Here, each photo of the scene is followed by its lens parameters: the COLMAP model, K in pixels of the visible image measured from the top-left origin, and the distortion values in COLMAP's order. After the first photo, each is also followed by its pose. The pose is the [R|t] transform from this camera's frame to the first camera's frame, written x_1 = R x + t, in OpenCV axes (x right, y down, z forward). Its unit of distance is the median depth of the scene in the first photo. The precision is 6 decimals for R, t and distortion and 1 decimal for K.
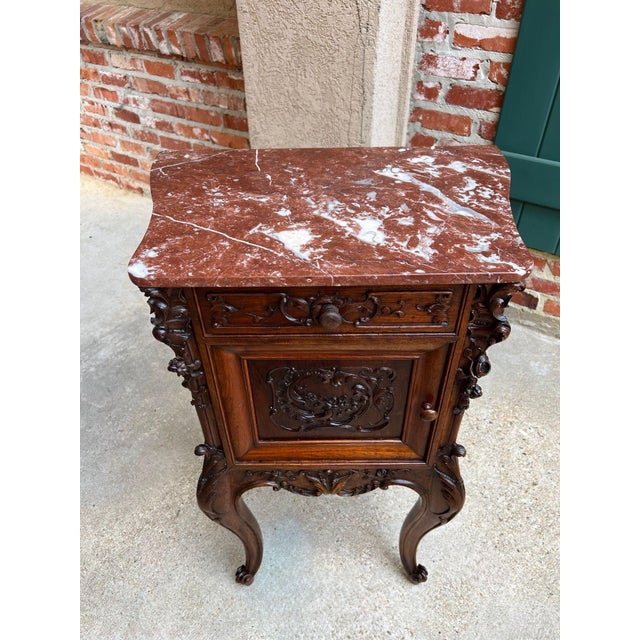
lens RADIAL K [[487.3, 0, 318.8], [0, 487.3, 328.2], [0, 0, 1]] dist [0.038624, -0.047602]
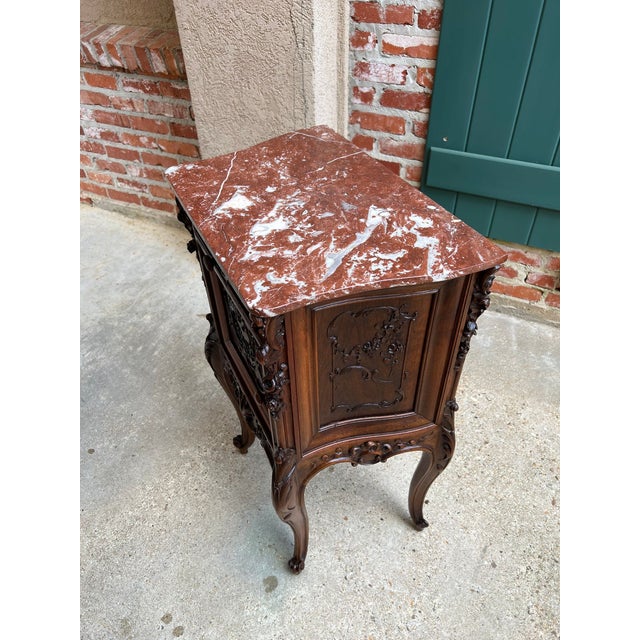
lens RADIAL K [[487.3, 0, 324.9], [0, 487.3, 327.6], [0, 0, 1]] dist [0.038624, -0.047602]
pose [[0.991473, -0.088802, 0.095375, -0.010014], [0.087538, 0.996010, 0.017364, 0.001302], [-0.096536, -0.008867, 0.995290, -0.067988]]
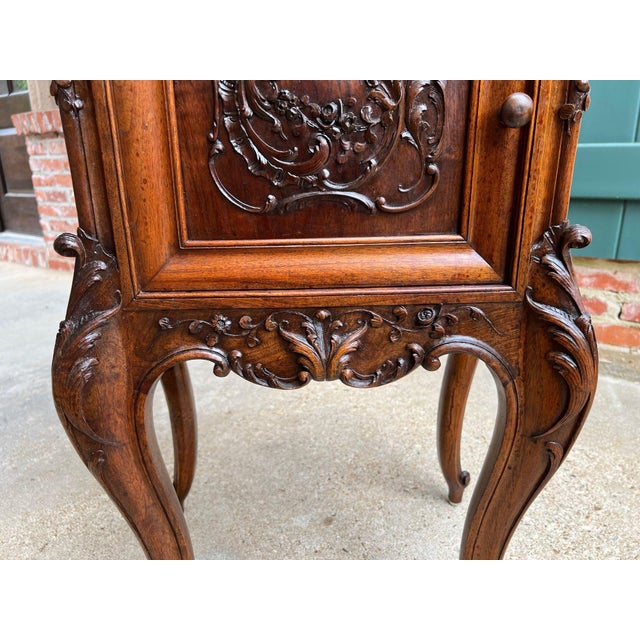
lens RADIAL K [[489.7, 0, 327.6], [0, 489.7, 320.0], [0, 0, 1]] dist [0.024534, -0.045628]
pose [[0.999554, -0.005077, 0.029443, 0.004910], [0.016274, 0.918951, -0.394035, 0.251574], [-0.025056, 0.394338, 0.918624, 0.268902]]
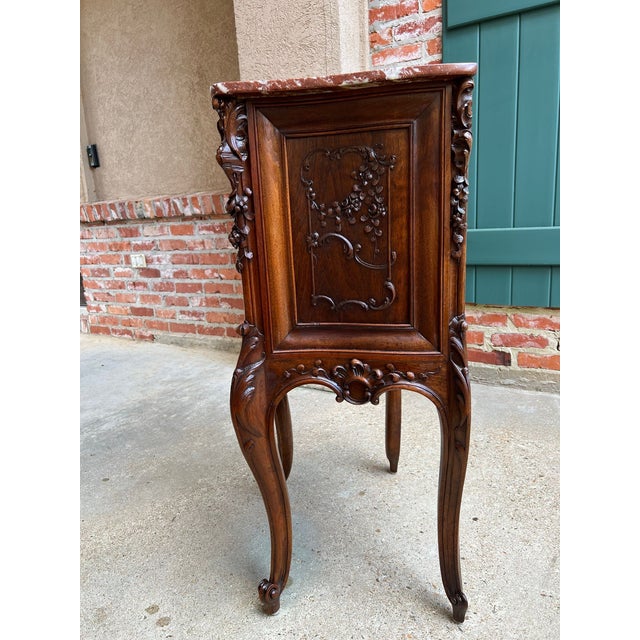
lens RADIAL K [[487.3, 0, 321.6], [0, 487.3, 321.5], [0, 0, 1]] dist [0.038624, -0.047602]
pose [[0.998419, -0.045610, 0.032845, -0.013892], [0.055862, 0.869735, -0.490346, 0.409624], [-0.006202, 0.491406, 0.870908, -0.003718]]
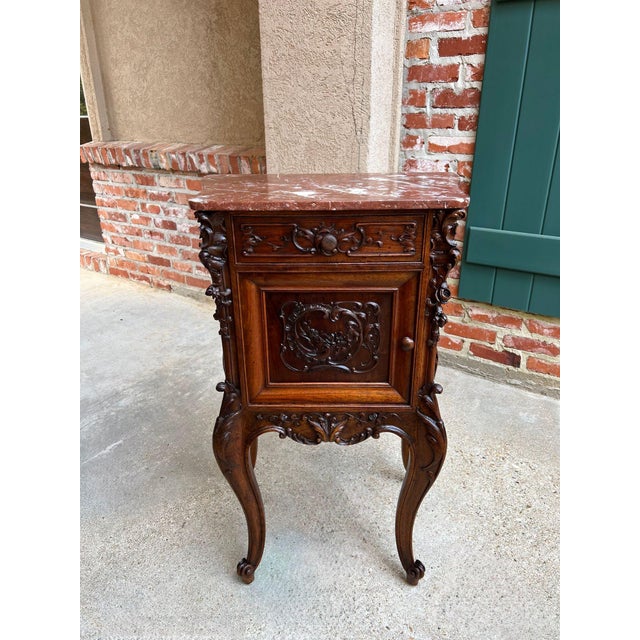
lens RADIAL K [[487.3, 0, 318.5], [0, 487.3, 323.1], [0, 0, 1]] dist [0.038624, -0.047602]
pose [[0.999784, 0.012919, -0.016255, 0.007339], [-0.017281, 0.951721, -0.306479, 0.222350], [0.011511, 0.306694, 0.951739, -0.088341]]
